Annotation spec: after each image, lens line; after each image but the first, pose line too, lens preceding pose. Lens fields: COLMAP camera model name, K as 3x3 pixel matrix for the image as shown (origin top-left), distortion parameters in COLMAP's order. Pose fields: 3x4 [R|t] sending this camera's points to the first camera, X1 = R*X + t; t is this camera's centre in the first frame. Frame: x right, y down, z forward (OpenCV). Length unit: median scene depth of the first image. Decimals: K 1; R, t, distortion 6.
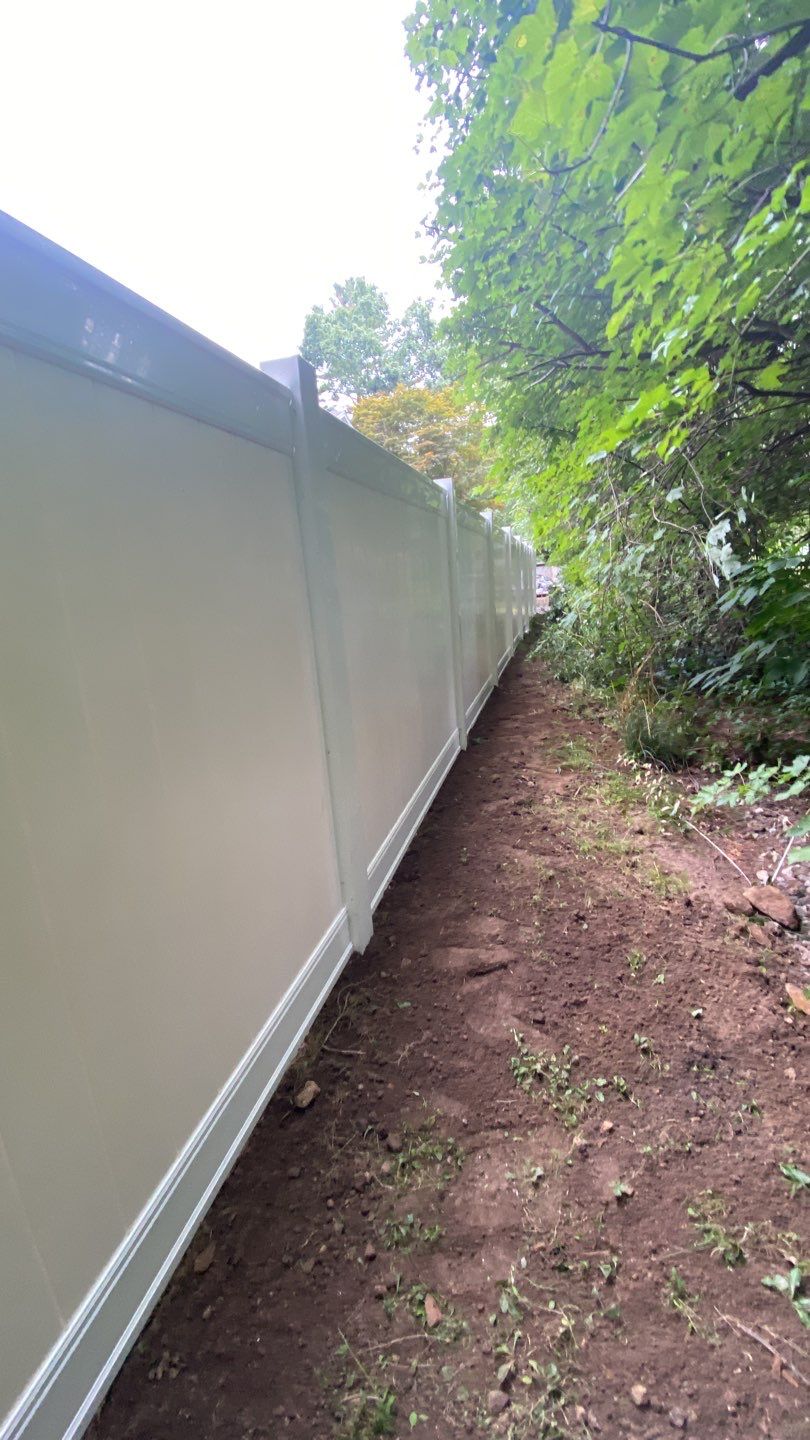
lens RADIAL K [[599.4, 0, 405.0], [0, 599.4, 720.0], [0, 0, 1]] dist [0.023592, -0.022038]
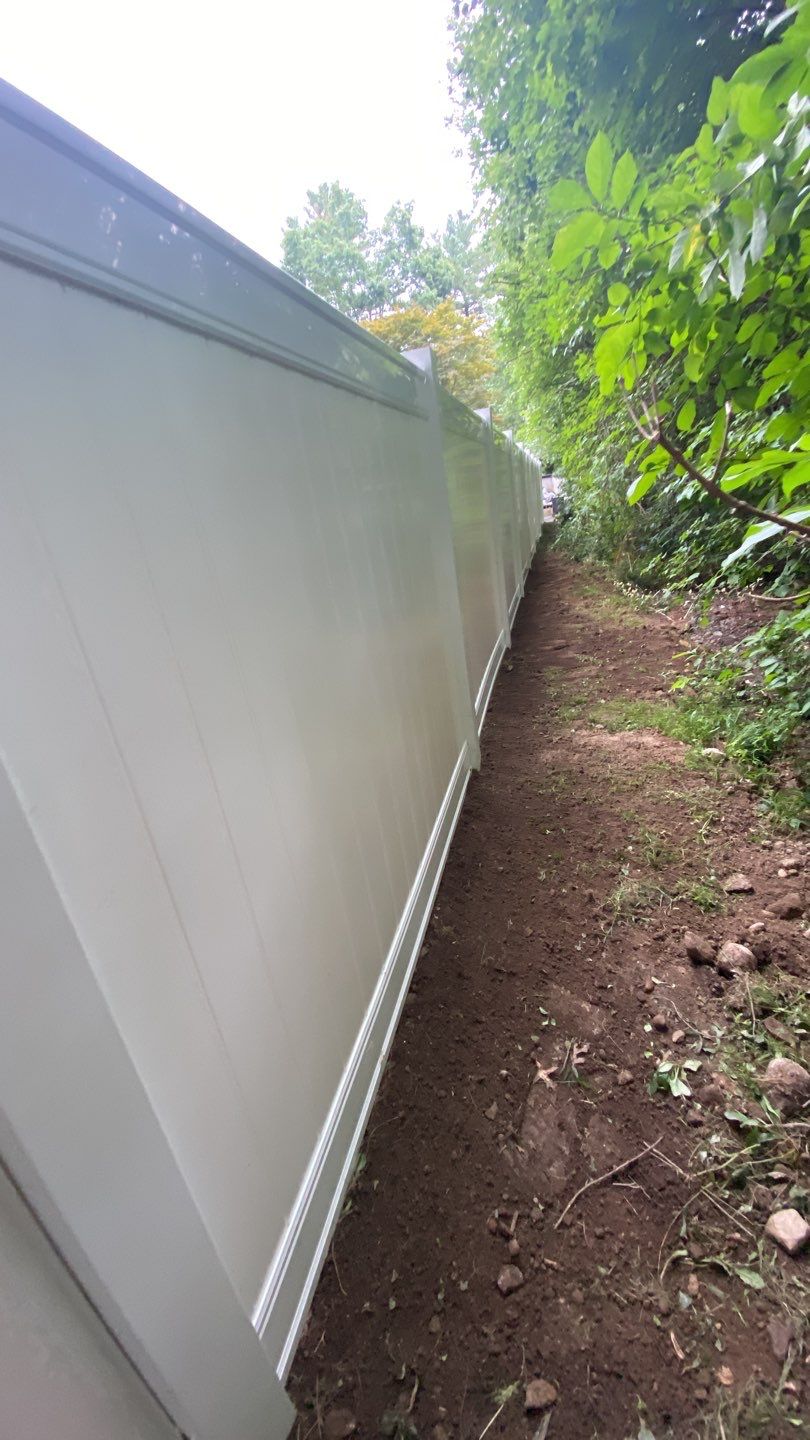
lens RADIAL K [[599.4, 0, 405.0], [0, 599.4, 720.0], [0, 0, 1]] dist [0.023592, -0.022038]
pose [[0.997126, -0.075042, -0.010423, -0.318449], [0.075740, 0.990654, 0.113433, 0.233102], [0.001813, -0.113897, 0.993491, -0.942027]]
